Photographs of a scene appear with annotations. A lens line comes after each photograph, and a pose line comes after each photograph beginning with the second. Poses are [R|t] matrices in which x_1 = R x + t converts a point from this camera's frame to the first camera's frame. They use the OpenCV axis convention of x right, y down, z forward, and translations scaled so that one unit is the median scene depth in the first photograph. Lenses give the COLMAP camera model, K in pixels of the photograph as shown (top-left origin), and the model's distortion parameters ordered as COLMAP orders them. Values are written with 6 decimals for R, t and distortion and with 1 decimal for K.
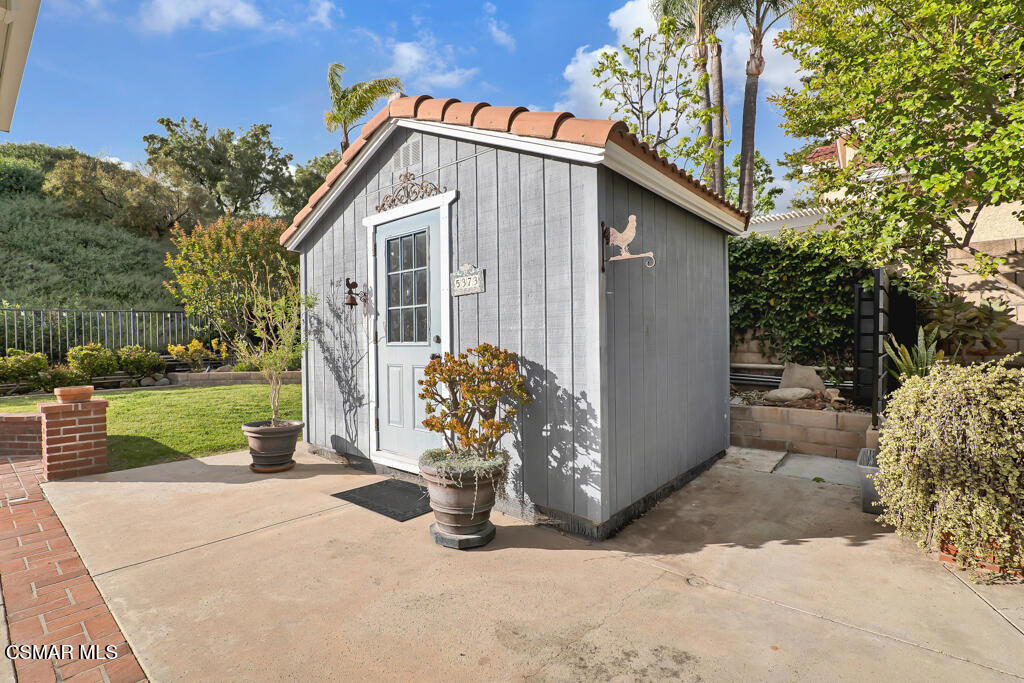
lens RADIAL K [[486.9, 0, 511.1], [0, 486.9, 344.7], [0, 0, 1]] dist [-0.012852, -0.000026]
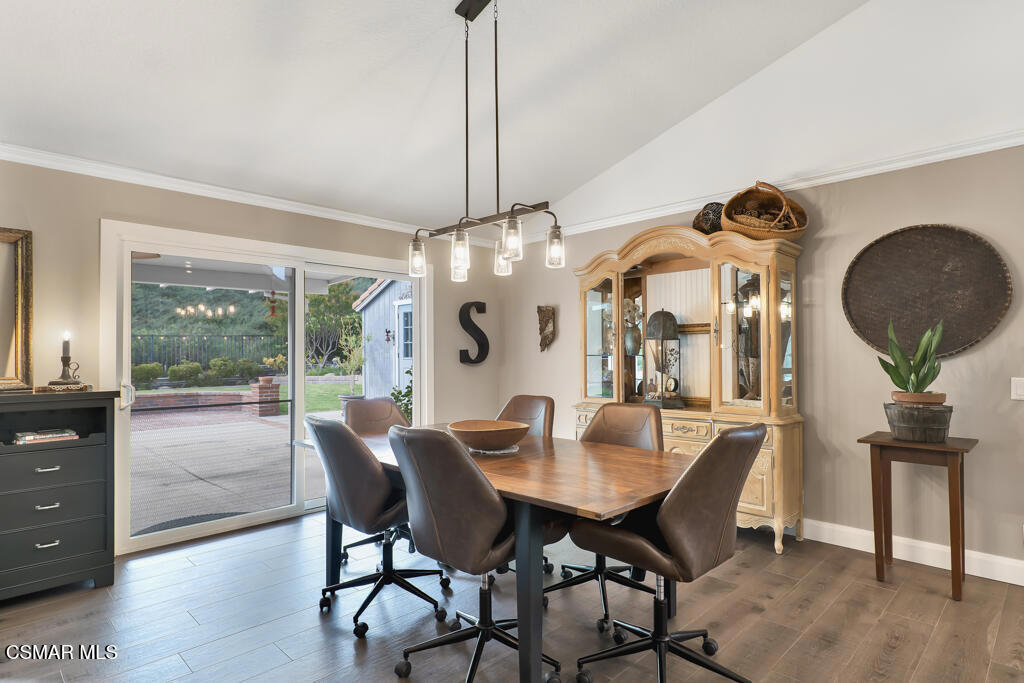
lens RADIAL K [[546.1, 0, 511.5], [0, 546.1, 345.6], [0, 0, 1]] dist [0.001147, 0.000051]
pose [[0.997428, 0.003956, -0.071560, 0.412226], [-0.005618, 0.999719, -0.023044, -0.006283], [0.071449, 0.023387, 0.997170, -1.442755]]
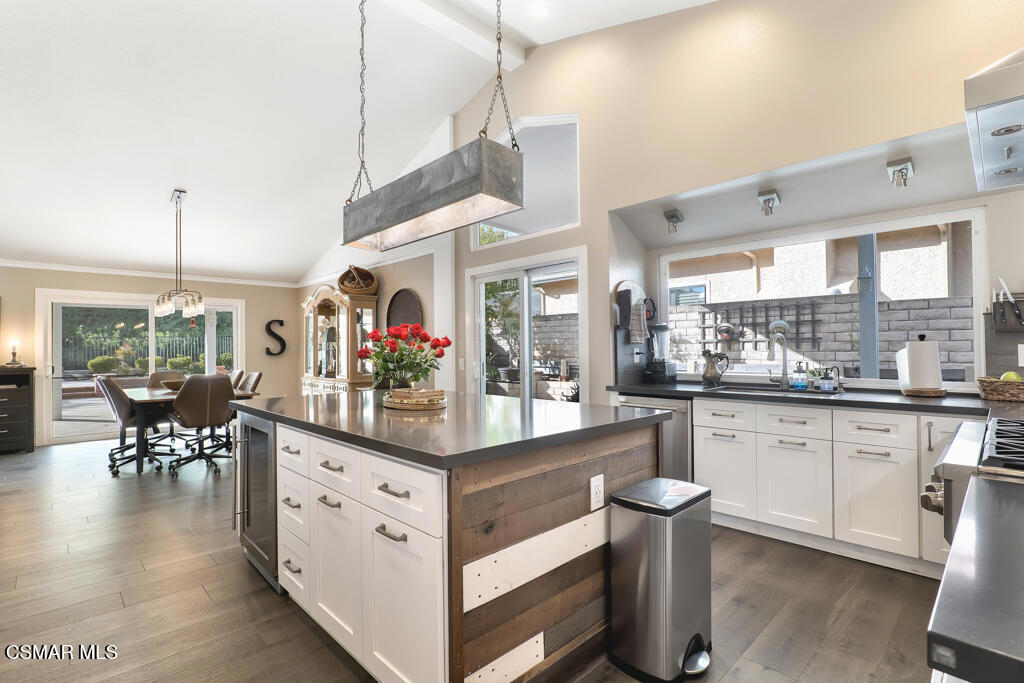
lens RADIAL K [[486.9, 0, 509.5], [0, 486.9, 344.4], [0, 0, 1]] dist [-0.012852, -0.000026]
pose [[0.996794, 0.001520, -0.080001, 1.293673], [-0.002800, 0.999870, -0.015893, -0.009529], [0.079967, 0.016066, 0.996668, -2.029488]]
